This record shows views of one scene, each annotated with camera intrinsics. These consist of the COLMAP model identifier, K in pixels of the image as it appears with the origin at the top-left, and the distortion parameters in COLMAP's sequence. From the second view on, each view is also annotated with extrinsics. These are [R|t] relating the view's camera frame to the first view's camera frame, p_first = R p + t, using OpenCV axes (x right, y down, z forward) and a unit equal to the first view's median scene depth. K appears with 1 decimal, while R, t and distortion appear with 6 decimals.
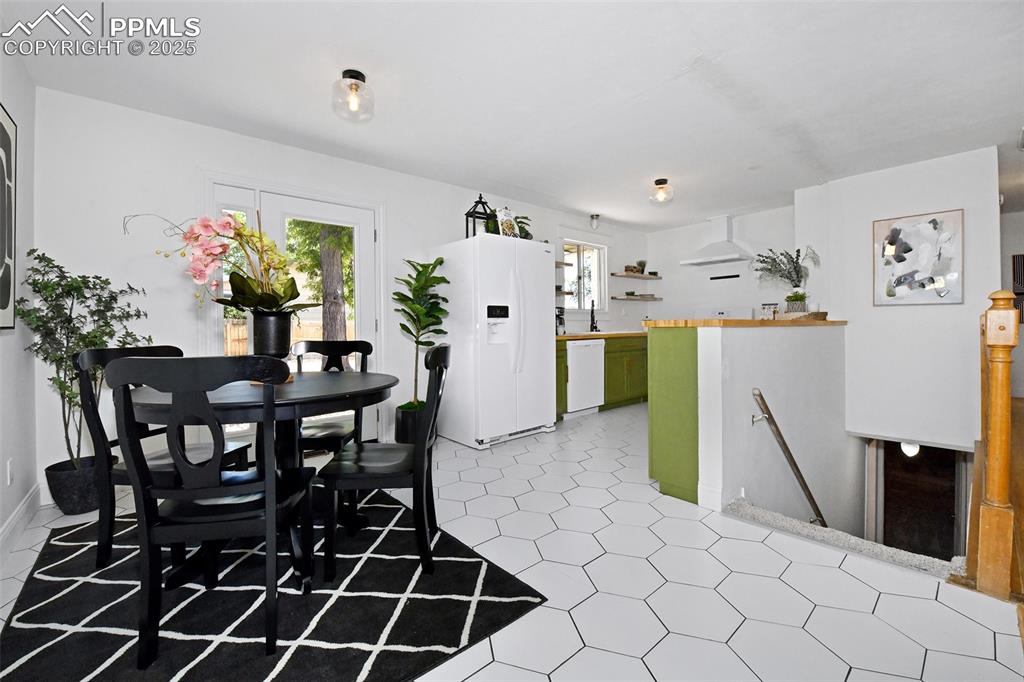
lens RADIAL K [[418.6, 0, 501.6], [0, 418.6, 328.8], [0, 0, 1]] dist [-0.020070, -0.001136]
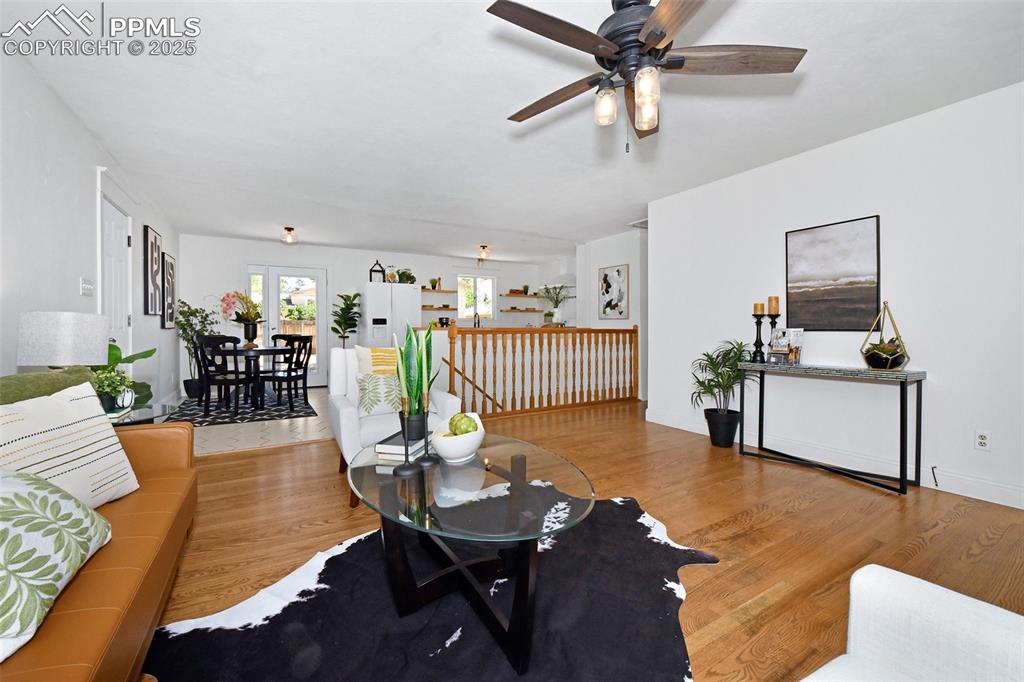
lens RADIAL K [[418.6, 0, 501.6], [0, 418.6, 334.6], [0, 0, 1]] dist [-0.020070, -0.001136]
pose [[0.983338, 0.013979, -0.181248, 0.849038], [-0.012138, 0.999863, 0.011261, -0.007703], [0.181381, -0.008874, 0.983373, -0.769906]]
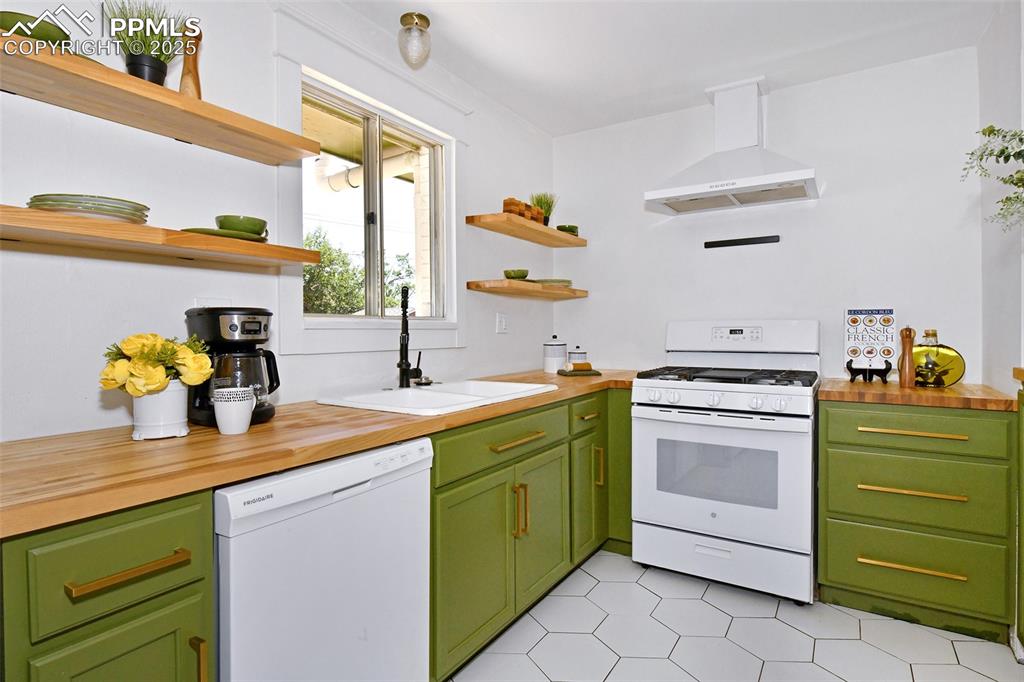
lens RADIAL K [[535.1, 0, 504.3], [0, 535.1, 333.9], [0, 0, 1]] dist [-0.007156, -0.000327]
pose [[0.953060, 0.005829, 0.302726, 0.240756], [-0.005081, 0.999982, -0.003260, -0.047335], [-0.302739, 0.001569, 0.953072, 0.861368]]
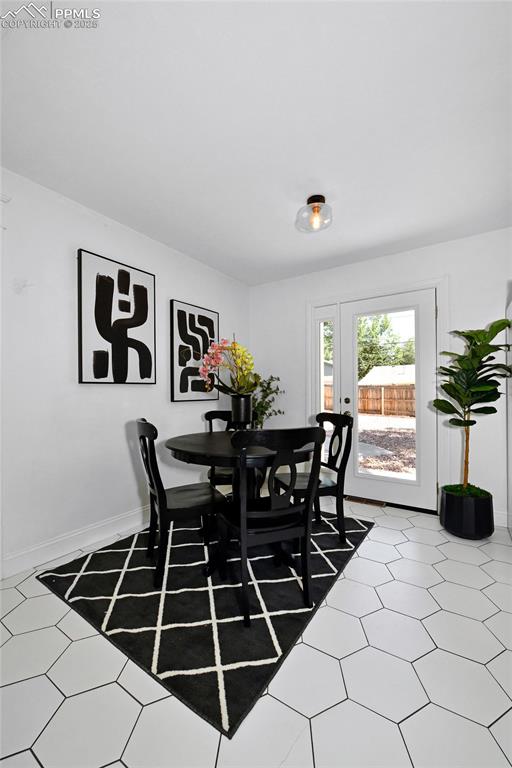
lens RADIAL K [[314.0, 0, 256.8], [0, 314.0, 389.4], [0, 0, 1]] dist [-0.020070, -0.001136]
pose [[0.271146, 0.008679, -0.962499, 0.306178], [-0.003841, 0.999961, 0.007935, -0.036267], [0.962531, 0.001545, 0.271168, 0.365224]]
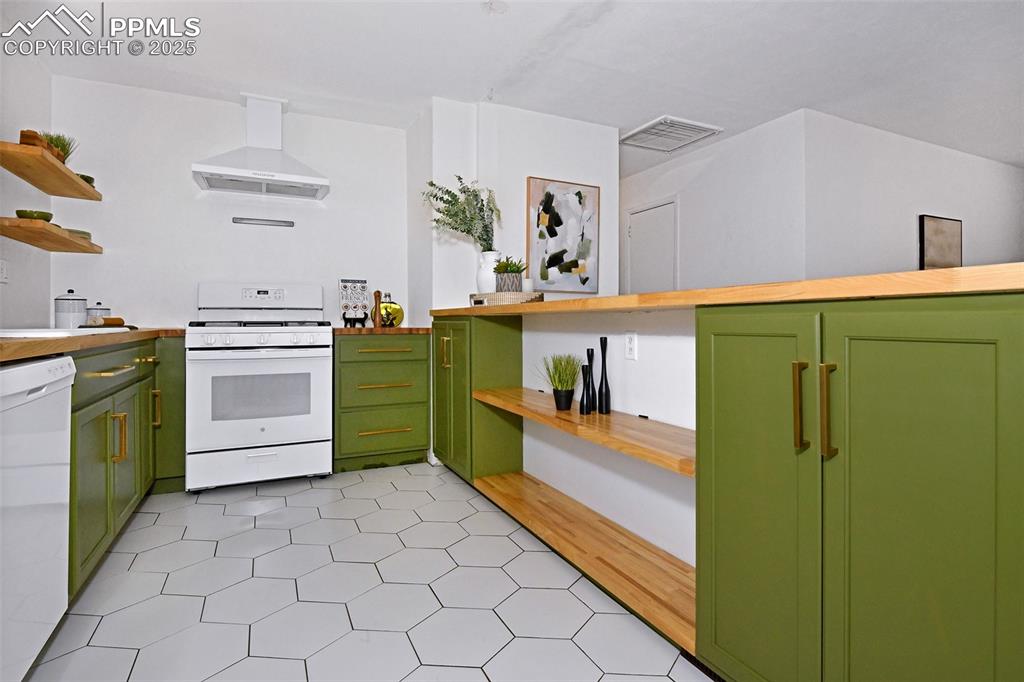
lens RADIAL K [[513.4, 0, 508.7], [0, 513.4, 319.2], [0, 0, 1]] dist [-0.006229, -0.000133]
pose [[0.241598, 0.015268, 0.970256, 0.002892], [0.005481, 0.999839, -0.017099, 0.011075], [-0.970361, 0.009449, 0.241476, 0.836942]]
